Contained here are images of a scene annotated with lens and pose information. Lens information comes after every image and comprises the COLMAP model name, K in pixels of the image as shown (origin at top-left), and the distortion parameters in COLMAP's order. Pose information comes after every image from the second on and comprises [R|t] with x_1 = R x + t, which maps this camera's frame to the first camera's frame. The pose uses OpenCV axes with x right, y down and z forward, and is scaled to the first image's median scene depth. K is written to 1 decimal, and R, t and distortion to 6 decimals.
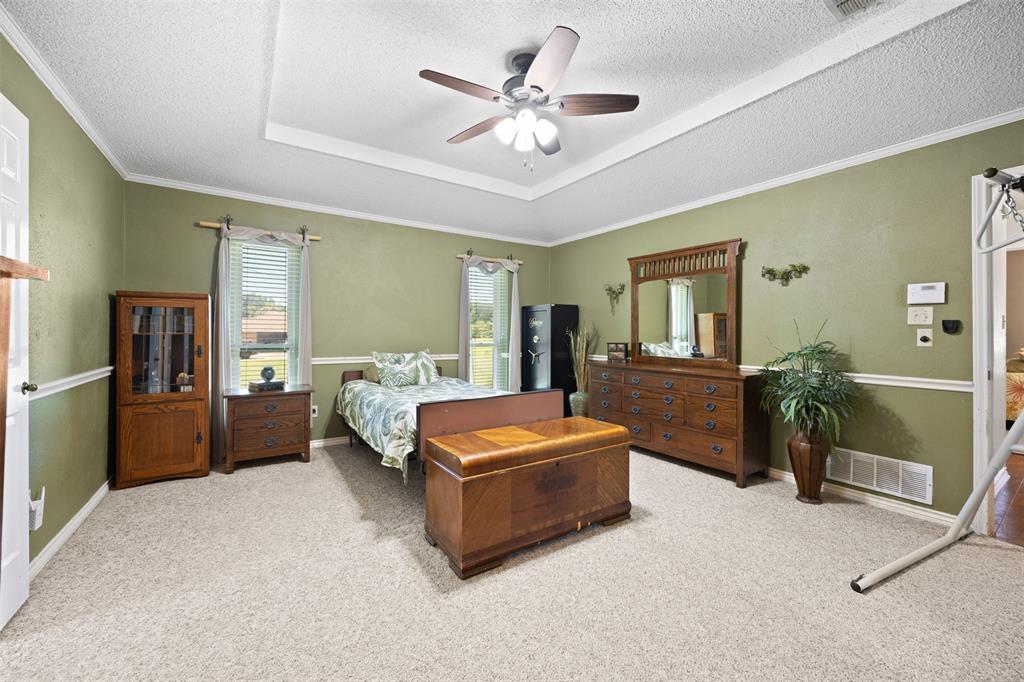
lens RADIAL K [[392.3, 0, 509.9], [0, 392.3, 336.3], [0, 0, 1]] dist [-0.000346, 0.000210]
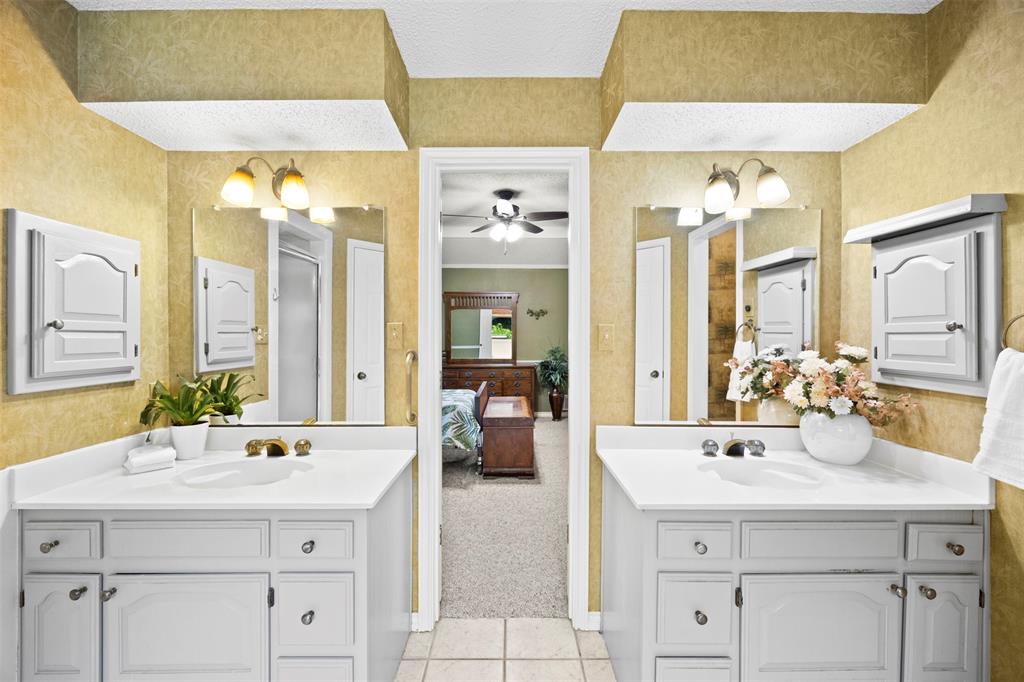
lens RADIAL K [[392.3, 0, 503.8], [0, 392.3, 332.4], [0, 0, 1]] dist [-0.000346, 0.000210]
pose [[0.552969, -0.002259, 0.833199, -1.267976], [0.012616, 0.999904, -0.005662, -0.062780], [-0.833106, 0.013642, 0.552945, 0.034446]]
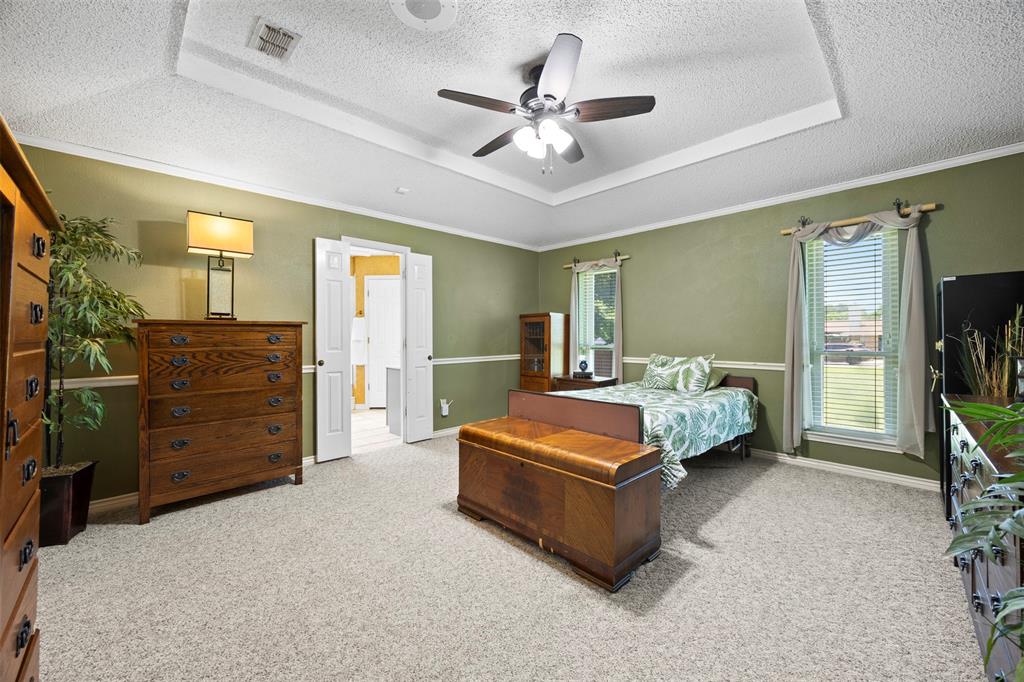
lens RADIAL K [[392.3, 0, 512.9], [0, 392.3, 337.1], [0, 0, 1]] dist [-0.000346, 0.000210]
pose [[0.194318, -0.002278, -0.980936, 0.877697], [-0.005015, 0.999982, -0.003315, -0.000316], [0.980926, 0.005564, 0.194303, 0.614357]]
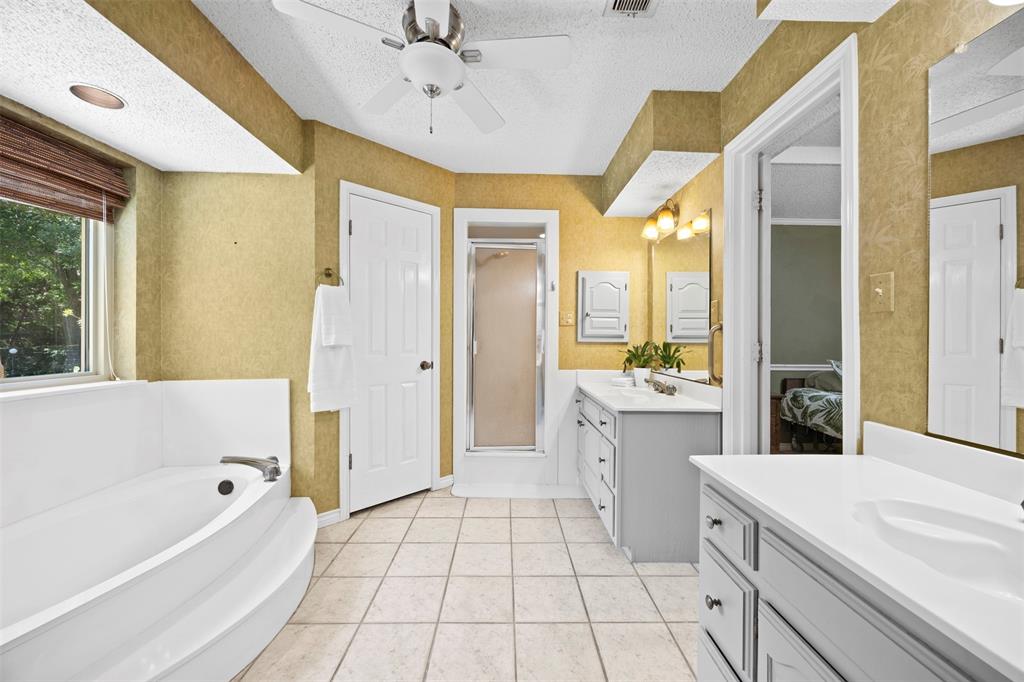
lens RADIAL K [[392.3, 0, 518.0], [0, 392.3, 342.1], [0, 0, 1]] dist [-0.000346, 0.000210]
pose [[0.849922, 0.005020, -0.526884, -0.733488], [-0.007562, 0.999968, -0.002671, 0.005111], [0.526854, 0.006254, 0.849933, -0.344622]]
